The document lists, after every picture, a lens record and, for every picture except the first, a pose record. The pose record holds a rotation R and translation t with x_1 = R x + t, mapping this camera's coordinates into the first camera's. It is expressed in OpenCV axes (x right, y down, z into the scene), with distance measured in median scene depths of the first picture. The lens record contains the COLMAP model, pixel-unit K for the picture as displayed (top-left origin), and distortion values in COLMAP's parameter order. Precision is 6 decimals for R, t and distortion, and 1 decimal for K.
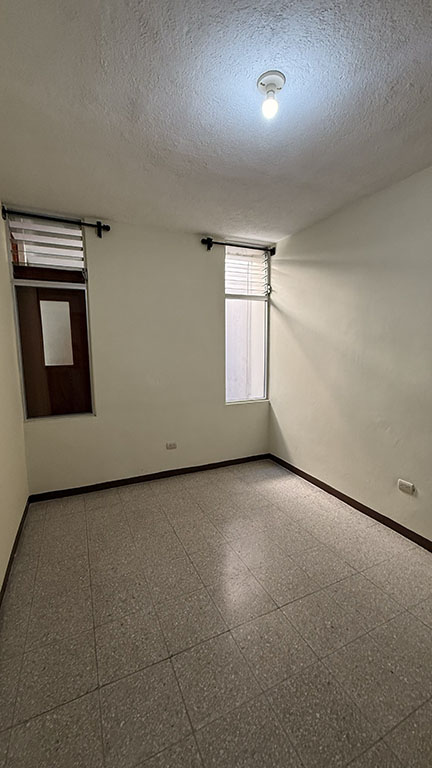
lens RADIAL K [[306.3, 0, 215.6], [0, 306.3, 387.6], [0, 0, 1]] dist [0.000086, -0.000152]
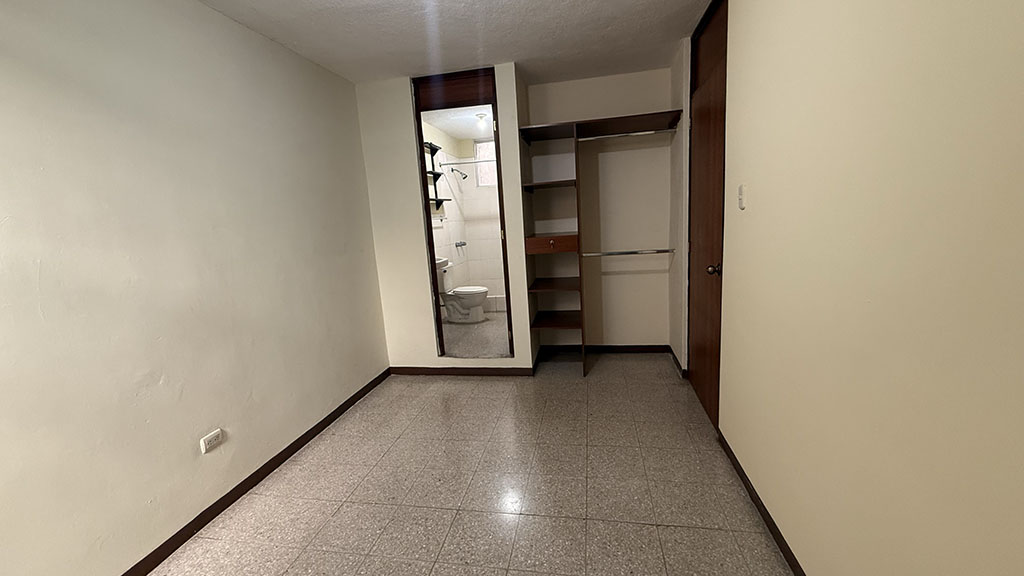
lens RADIAL K [[408.5, 0, 509.9], [0, 408.5, 280.6], [0, 0, 1]] dist [0.000086, -0.000152]
pose [[-0.814192, -0.020054, 0.580250, -0.414699], [0.151331, 0.957528, 0.245437, -0.133903], [-0.560527, 0.287642, -0.776577, 1.149118]]
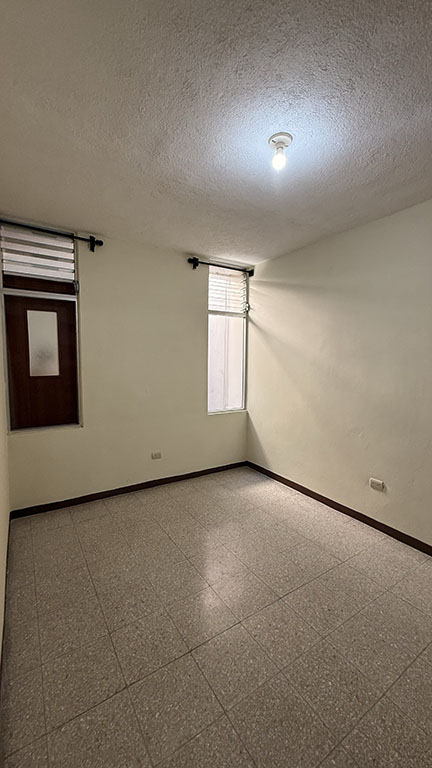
lens RADIAL K [[306.3, 0, 214.7], [0, 306.3, 387.1], [0, 0, 1]] dist [0.000086, -0.000152]
pose [[0.990350, 0.003515, 0.138545, -0.126695], [0.002174, 0.999162, -0.040885, 0.006093], [-0.138573, 0.040791, 0.989512, -0.057355]]
